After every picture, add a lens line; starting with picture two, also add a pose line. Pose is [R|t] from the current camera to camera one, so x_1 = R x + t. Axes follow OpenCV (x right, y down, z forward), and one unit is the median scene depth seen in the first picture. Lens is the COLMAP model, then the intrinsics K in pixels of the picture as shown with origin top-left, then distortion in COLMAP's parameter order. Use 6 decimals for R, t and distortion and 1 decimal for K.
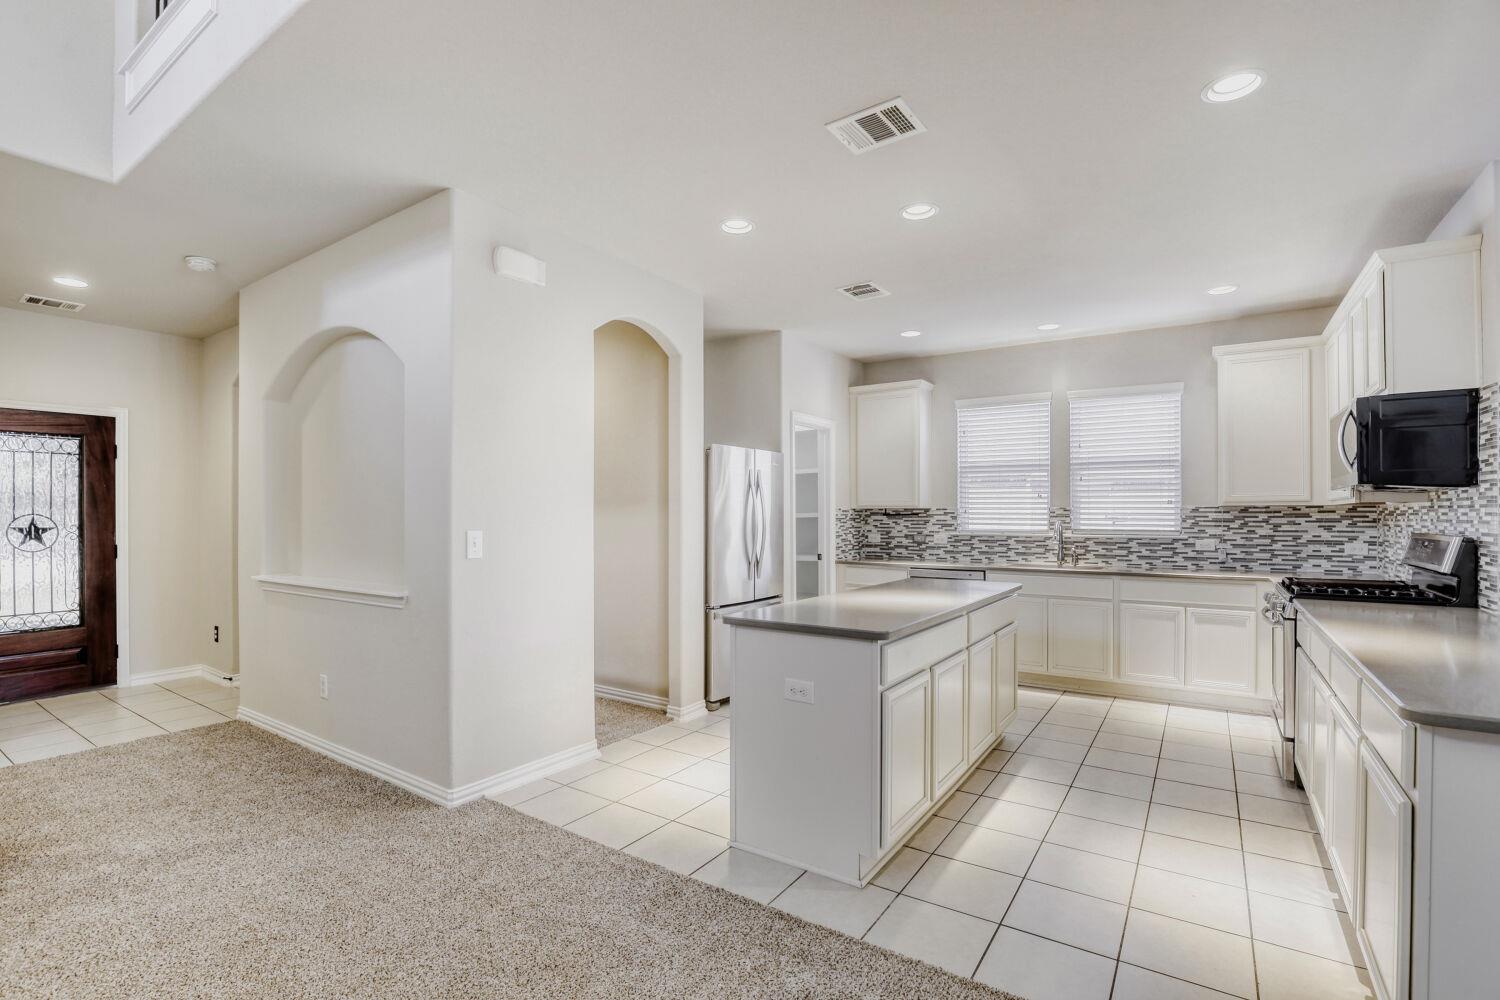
lens RADIAL K [[691.7, 0, 743.3], [0, 691.7, 514.2], [0, 0, 1]] dist [-0.034902, 0.007033]
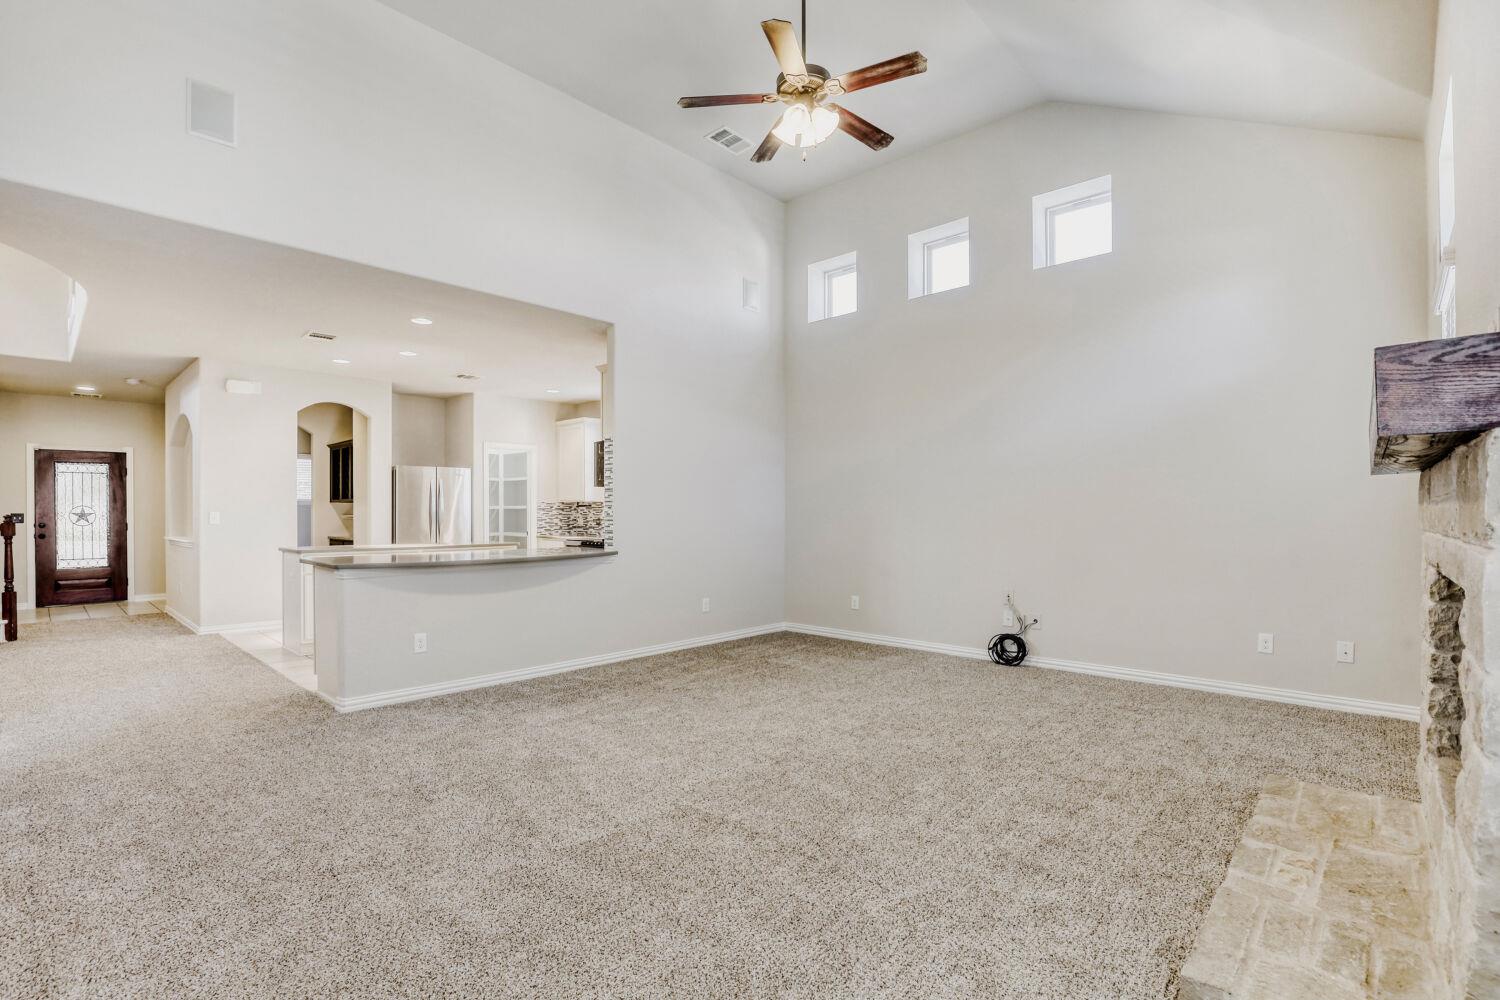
lens RADIAL K [[691.7, 0, 743.1], [0, 691.7, 510.2], [0, 0, 1]] dist [-0.034902, 0.007033]
pose [[0.988236, -0.000976, -0.152933, 0.983085], [0.000602, 0.999997, -0.002494, 0.016826], [0.152935, 0.002373, 0.988233, -0.538356]]
